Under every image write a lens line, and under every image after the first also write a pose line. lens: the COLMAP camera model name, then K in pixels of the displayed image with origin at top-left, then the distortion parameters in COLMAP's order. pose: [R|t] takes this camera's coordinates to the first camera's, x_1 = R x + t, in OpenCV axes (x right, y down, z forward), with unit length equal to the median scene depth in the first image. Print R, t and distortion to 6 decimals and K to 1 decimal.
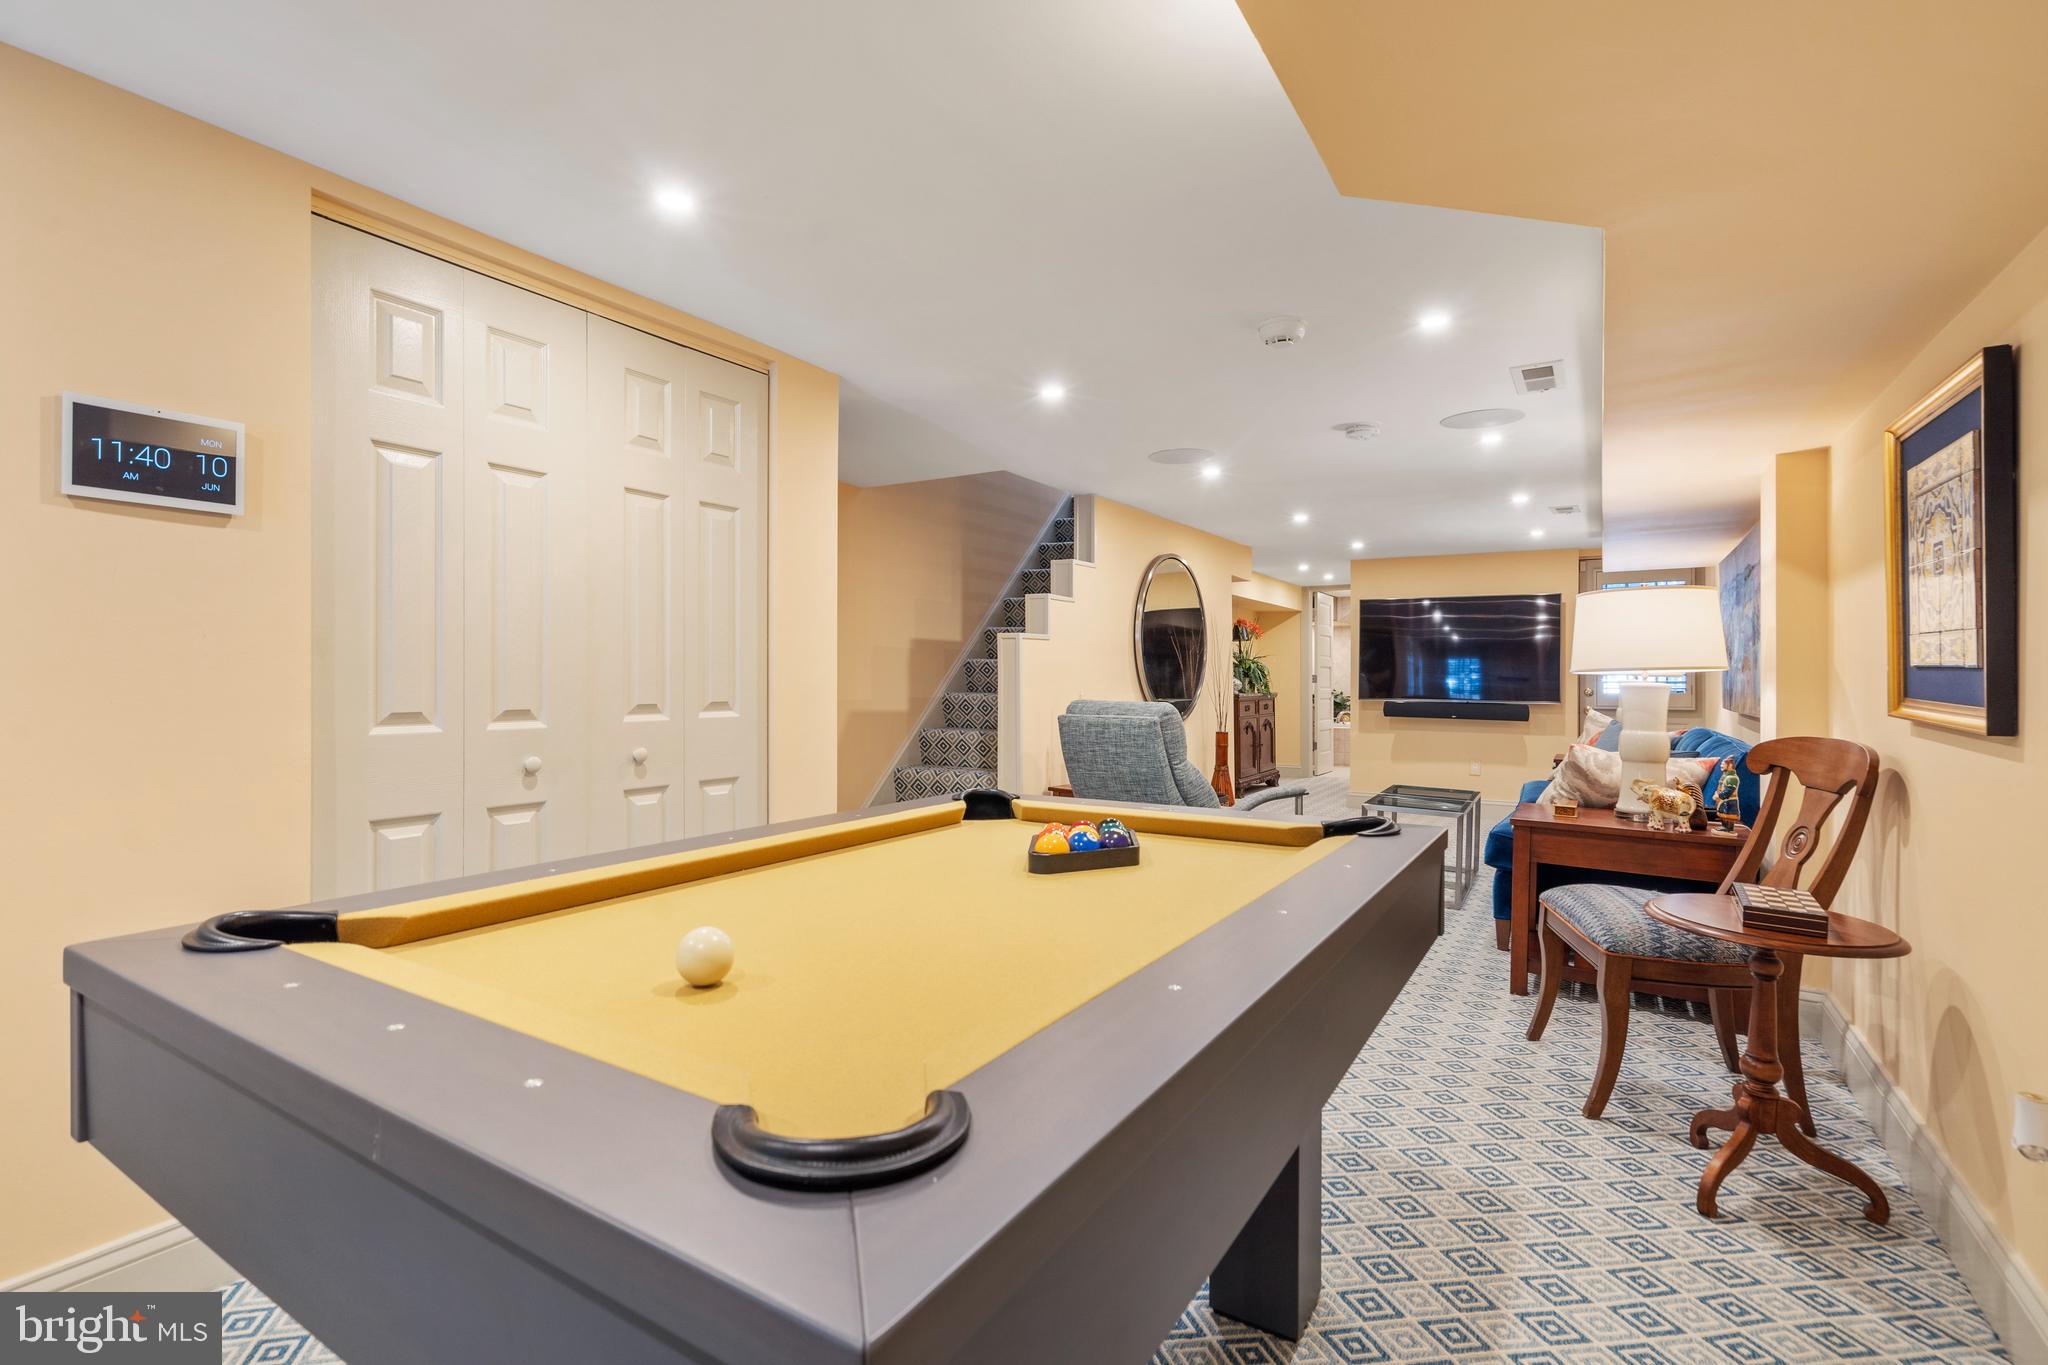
lens RADIAL K [[935.3, 0, 1035.5], [0, 935.3, 635.2], [0, 0, 1]] dist [-0.004218, 0.000375]
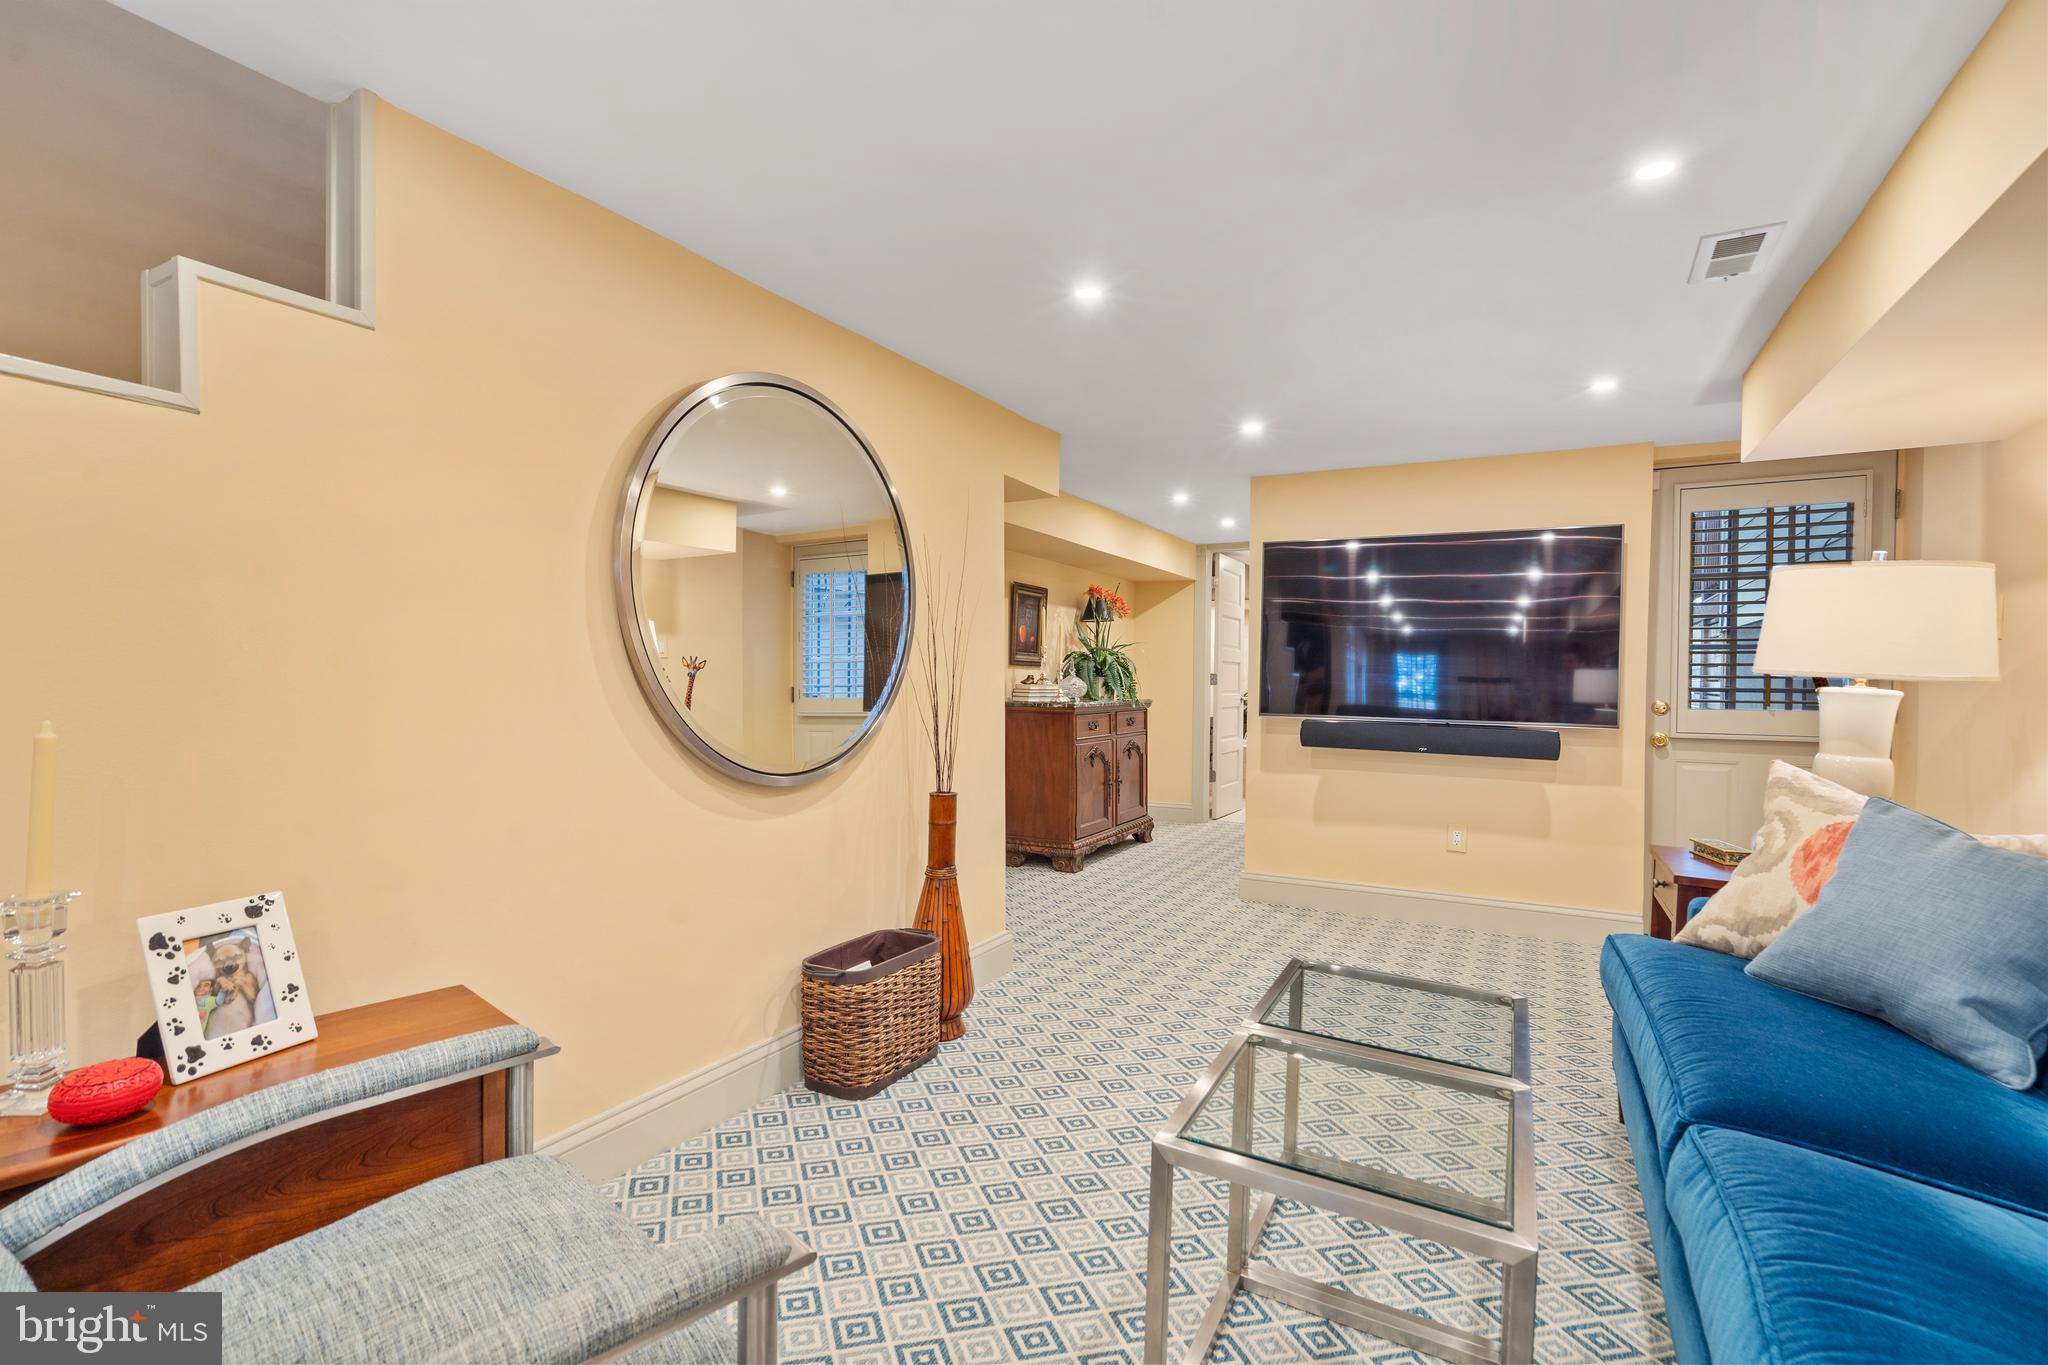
lens RADIAL K [[935.3, 0, 1029.9], [0, 935.3, 668.0], [0, 0, 1]] dist [-0.004218, 0.000375]
pose [[0.998842, 0.006135, 0.047717, 0.137707], [-0.007862, 0.999318, 0.036083, 0.015212], [-0.047463, -0.036416, 0.998209, 0.335320]]
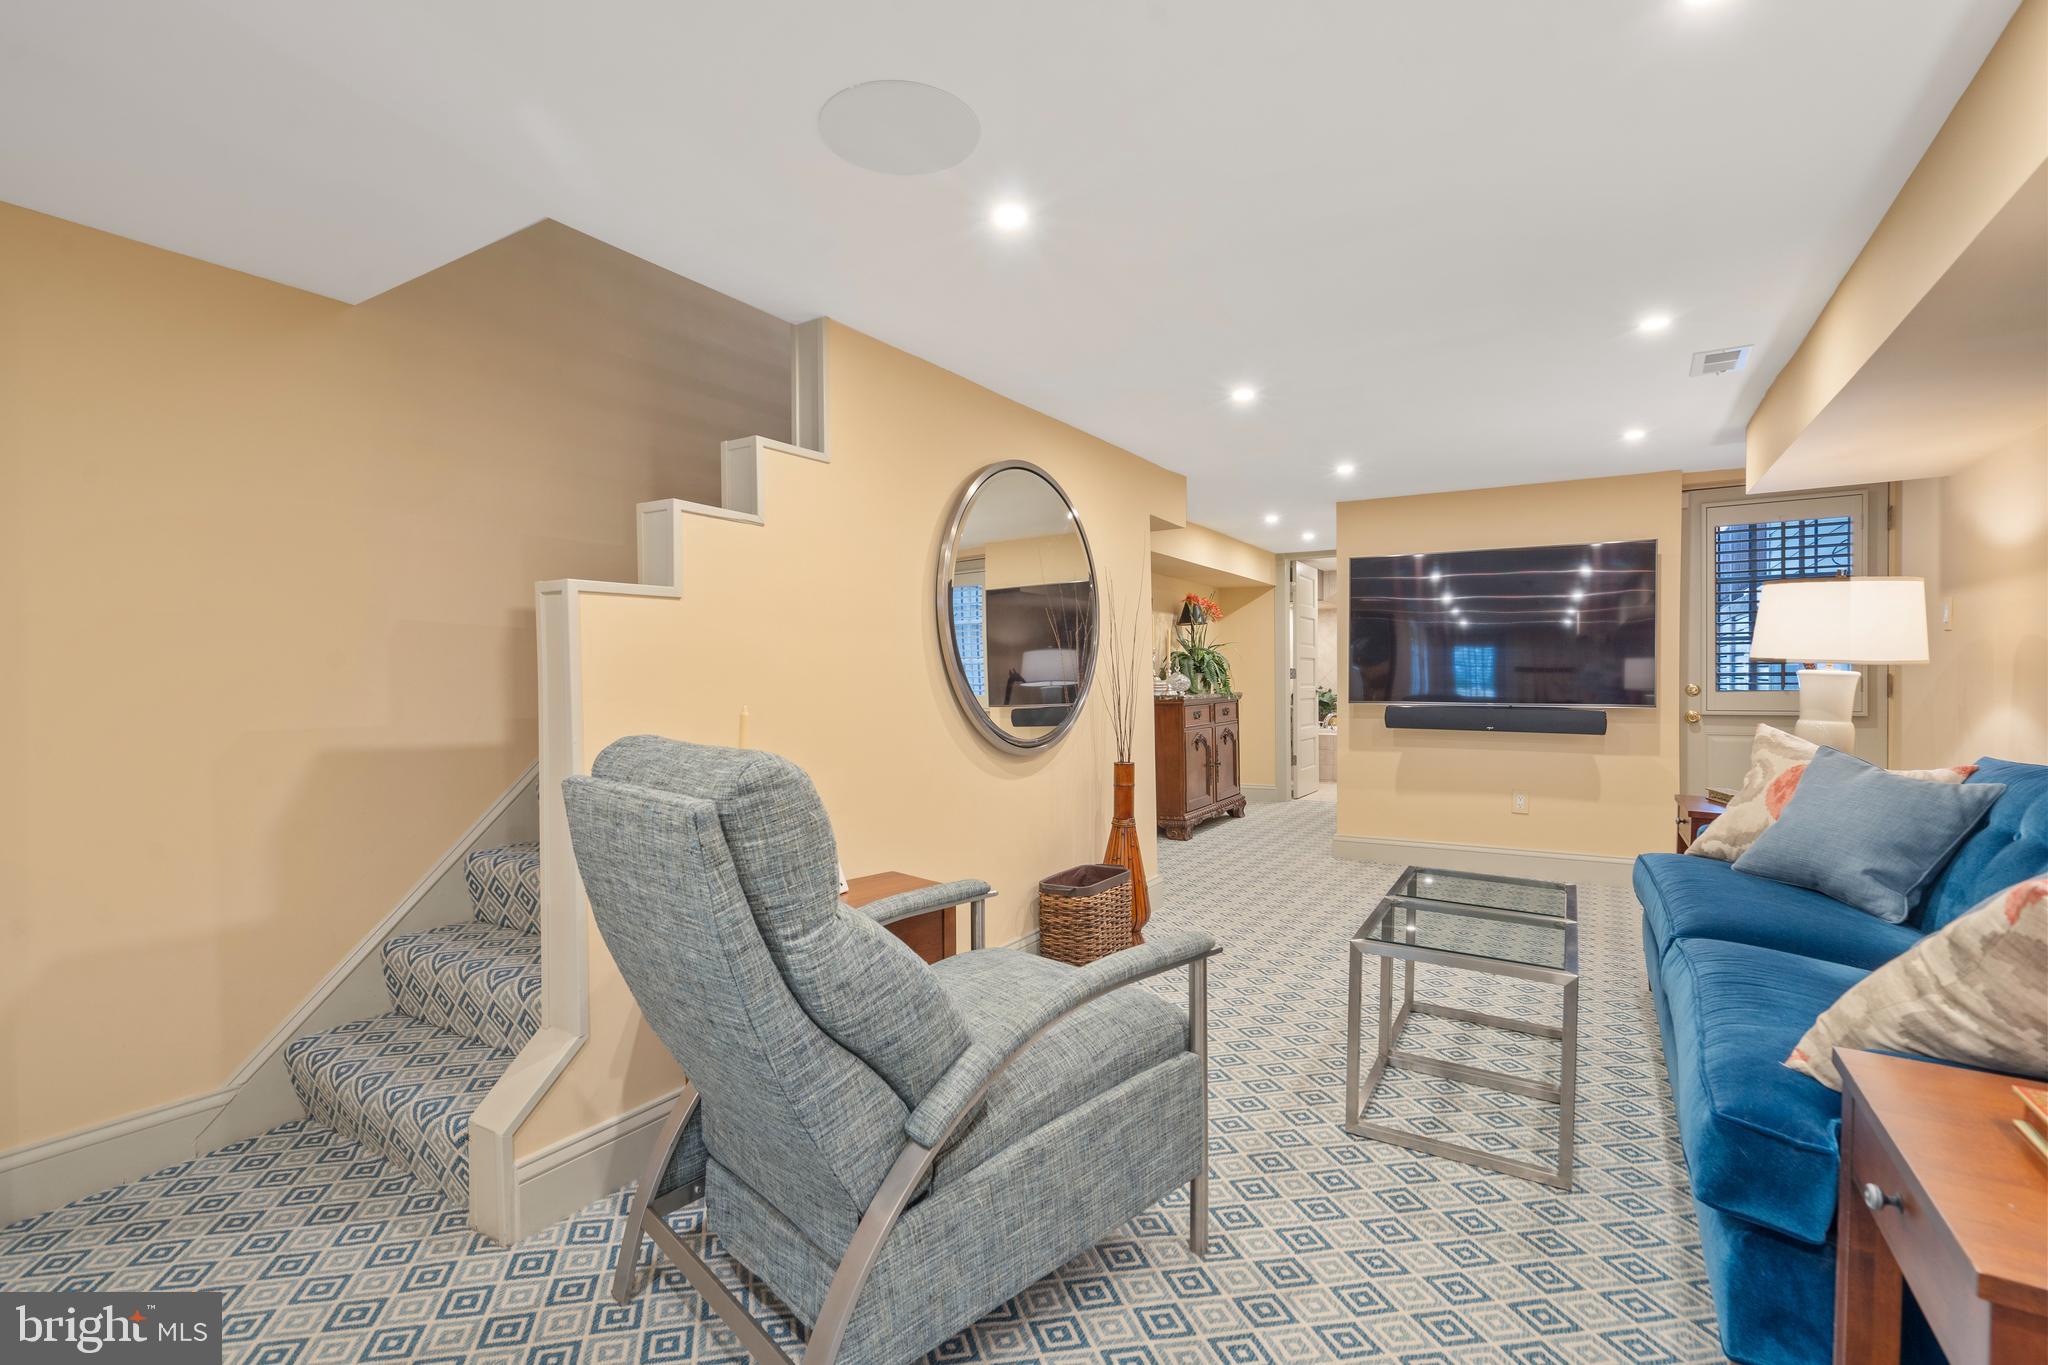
lens RADIAL K [[935.3, 0, 1024.6], [0, 935.3, 668.8], [0, 0, 1]] dist [-0.004218, 0.000375]
pose [[0.999911, -0.012791, -0.003685, 0.084498], [0.012921, 0.999197, 0.037915, 0.010878], [0.003197, -0.037960, 0.999274, 0.239423]]
